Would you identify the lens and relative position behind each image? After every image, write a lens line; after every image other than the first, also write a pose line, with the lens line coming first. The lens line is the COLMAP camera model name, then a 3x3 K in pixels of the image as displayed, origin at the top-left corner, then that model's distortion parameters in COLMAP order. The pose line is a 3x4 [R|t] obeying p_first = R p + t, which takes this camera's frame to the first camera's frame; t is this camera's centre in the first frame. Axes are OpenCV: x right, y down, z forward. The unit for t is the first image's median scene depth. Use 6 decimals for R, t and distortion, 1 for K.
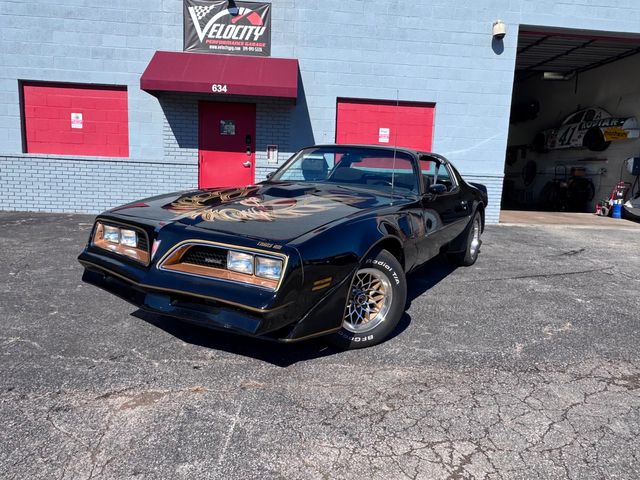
lens RADIAL K [[450.6, 0, 320.0], [0, 450.6, 240.0], [0, 0, 1]] dist [-0.002727, 0.000120]
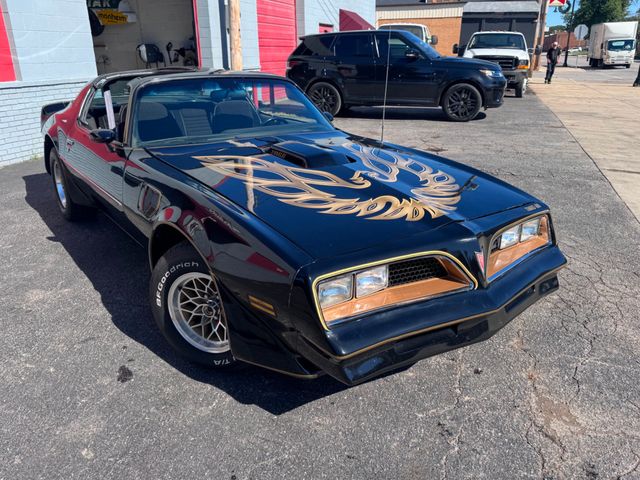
lens RADIAL K [[521.8, 0, 320.0], [0, 521.8, 240.0], [0, 0, 1]] dist [0.013998, -0.000577]
pose [[0.372895, -0.360461, 0.854996, -1.022317], [0.177301, 0.932159, 0.315665, -0.290859], [-0.910776, 0.033882, 0.411507, 0.747211]]
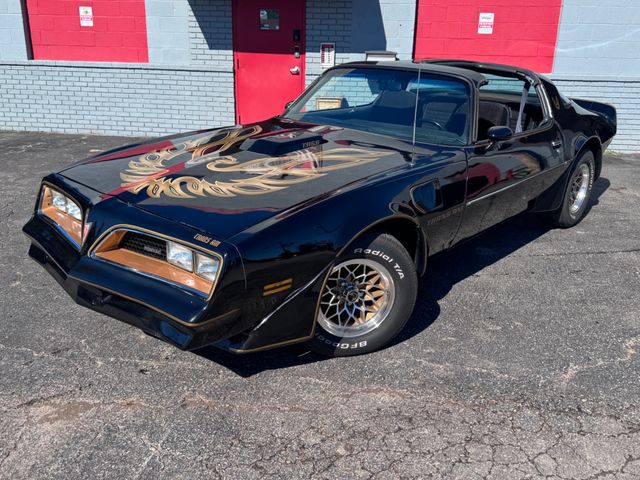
lens RADIAL K [[576.1, 0, 320.0], [0, 576.1, 240.0], [0, 0, 1]] dist [0.139532, -0.259801]
pose [[0.980775, 0.040802, -0.190826, 0.219082], [-0.010020, 0.987135, 0.159572, -0.120088], [0.194882, -0.154592, 0.968567, 0.037333]]
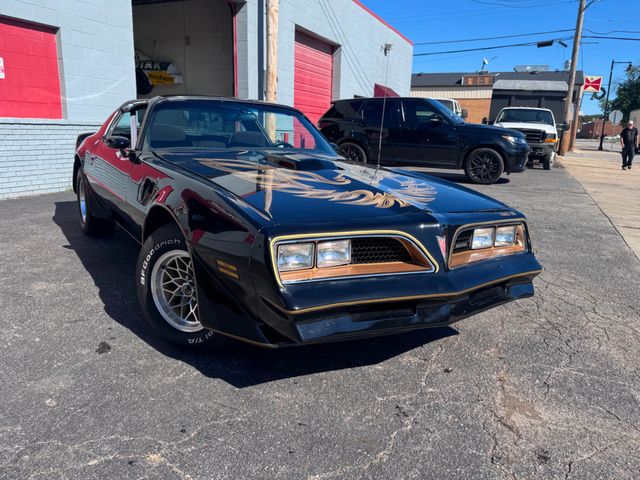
lens RADIAL K [[521.7, 0, 320.0], [0, 521.7, 240.0], [0, 0, 1]] dist [0.013758, 0.005921]
pose [[0.444427, -0.216956, 0.869146, -1.061429], [0.135789, 0.975334, 0.174029, -0.153449], [-0.885464, 0.040677, 0.462925, 0.648333]]
